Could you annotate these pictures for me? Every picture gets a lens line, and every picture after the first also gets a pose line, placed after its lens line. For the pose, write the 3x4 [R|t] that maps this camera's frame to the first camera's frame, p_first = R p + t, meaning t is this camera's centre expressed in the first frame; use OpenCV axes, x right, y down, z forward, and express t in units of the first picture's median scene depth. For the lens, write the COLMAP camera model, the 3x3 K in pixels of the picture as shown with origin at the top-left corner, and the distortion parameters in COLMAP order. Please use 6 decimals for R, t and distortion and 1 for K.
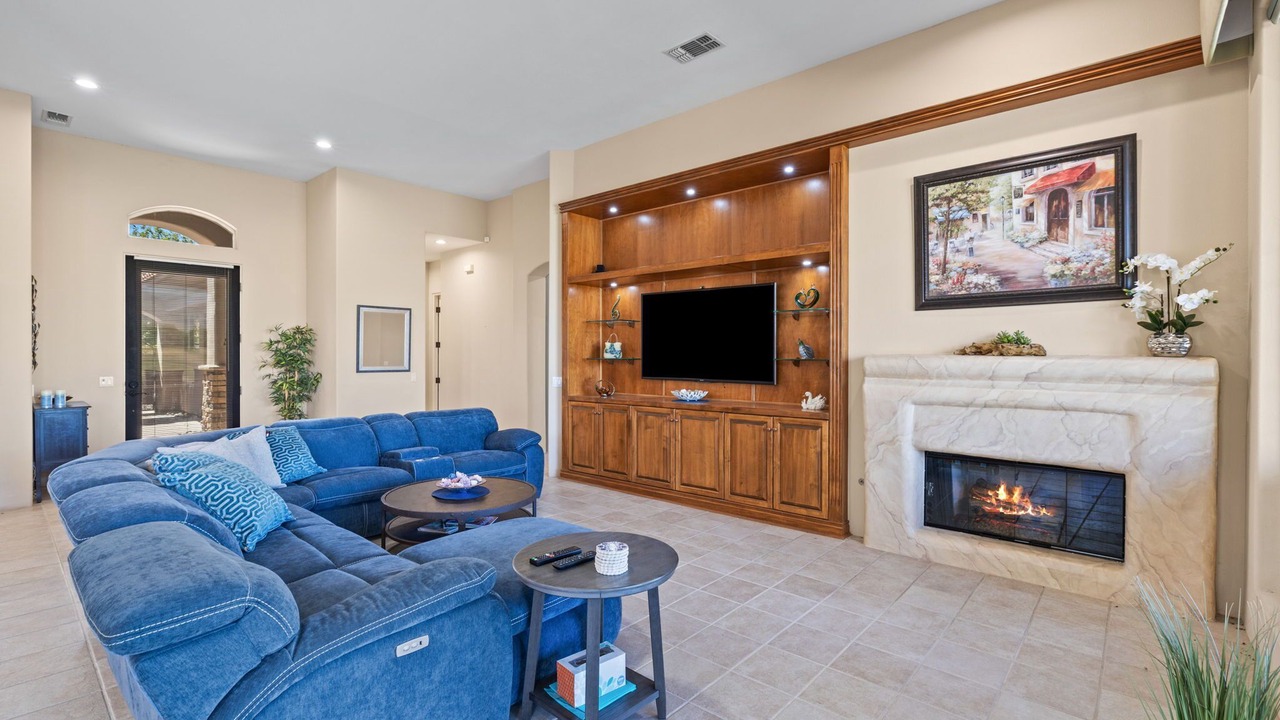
lens RADIAL K [[571.4, 0, 646.8], [0, 571.4, 355.5], [0, 0, 1]] dist [-0.000954, -0.000470]
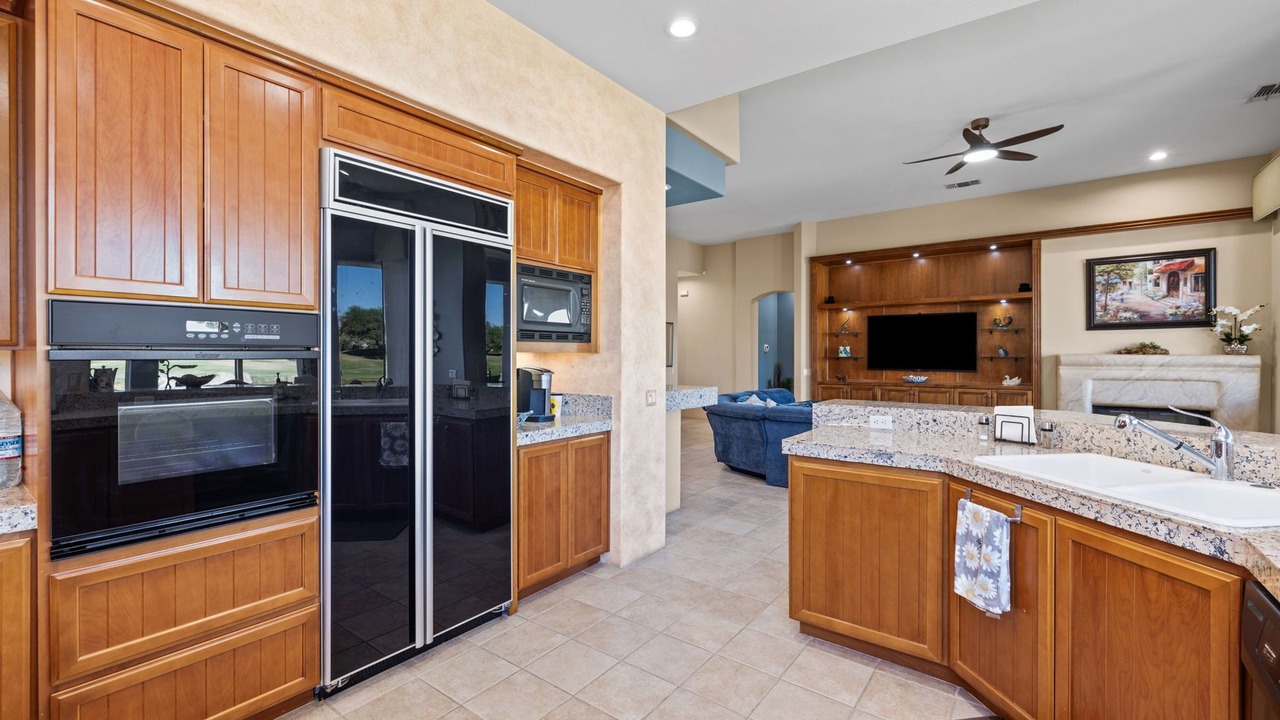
lens RADIAL K [[536.1, 0, 640.1], [0, 536.1, 354.8], [0, 0, 1]] dist [-0.001395, -0.000356]
pose [[0.998129, -0.002678, 0.061081, -1.031166], [0.002787, 0.999995, -0.001691, 0.000040], [-0.061076, 0.001858, 0.998131, -0.621779]]
